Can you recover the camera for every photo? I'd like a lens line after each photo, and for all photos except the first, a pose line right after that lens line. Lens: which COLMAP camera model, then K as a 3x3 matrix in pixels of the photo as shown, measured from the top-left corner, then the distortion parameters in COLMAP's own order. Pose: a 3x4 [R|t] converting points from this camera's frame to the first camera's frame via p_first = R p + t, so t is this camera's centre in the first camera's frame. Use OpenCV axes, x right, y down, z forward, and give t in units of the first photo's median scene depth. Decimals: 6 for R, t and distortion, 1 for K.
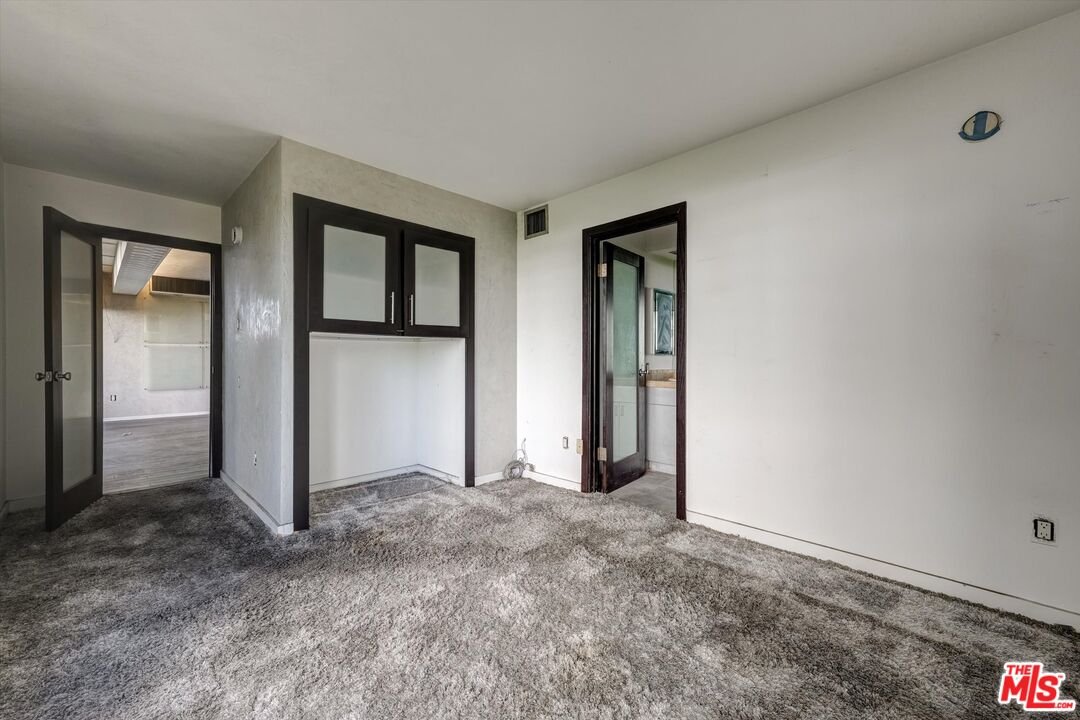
lens RADIAL K [[432.5, 0, 542.3], [0, 432.5, 358.3], [0, 0, 1]] dist [0.011602, 0.000378]
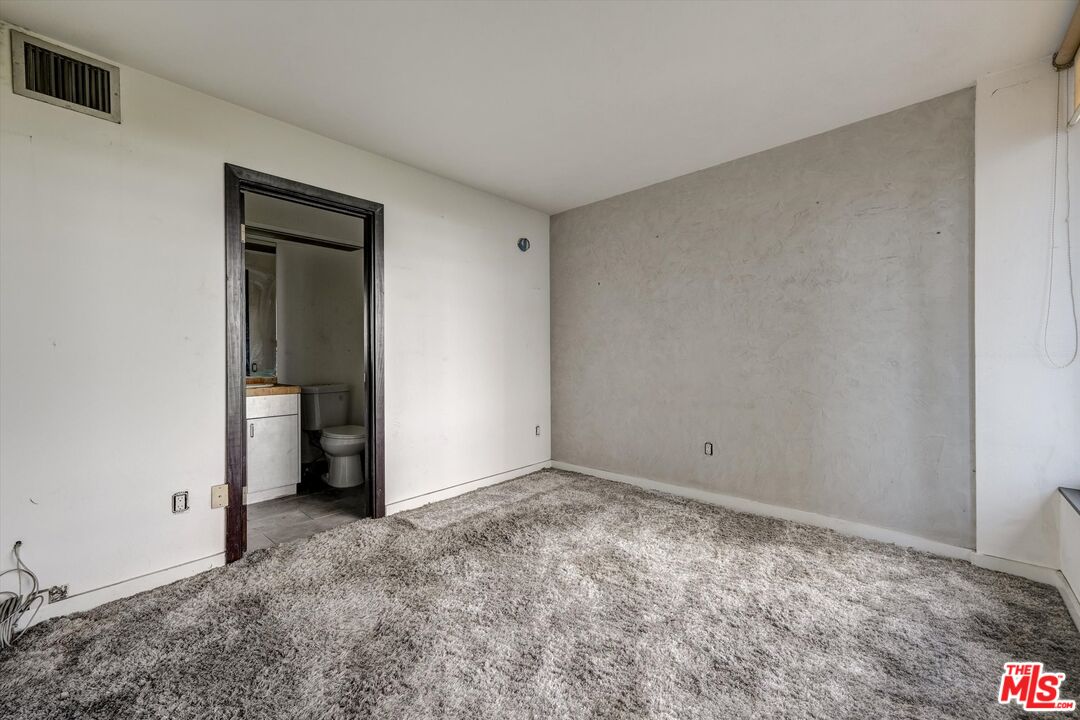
lens RADIAL K [[429.1, 0, 536.5], [0, 429.1, 359.5], [0, 0, 1]] dist [0.013882, 0.000293]
pose [[-0.018108, -0.009135, 0.999794, -0.695372], [0.010269, 0.999904, 0.009322, -0.001360], [-0.999783, 0.010436, -0.018012, 0.661427]]
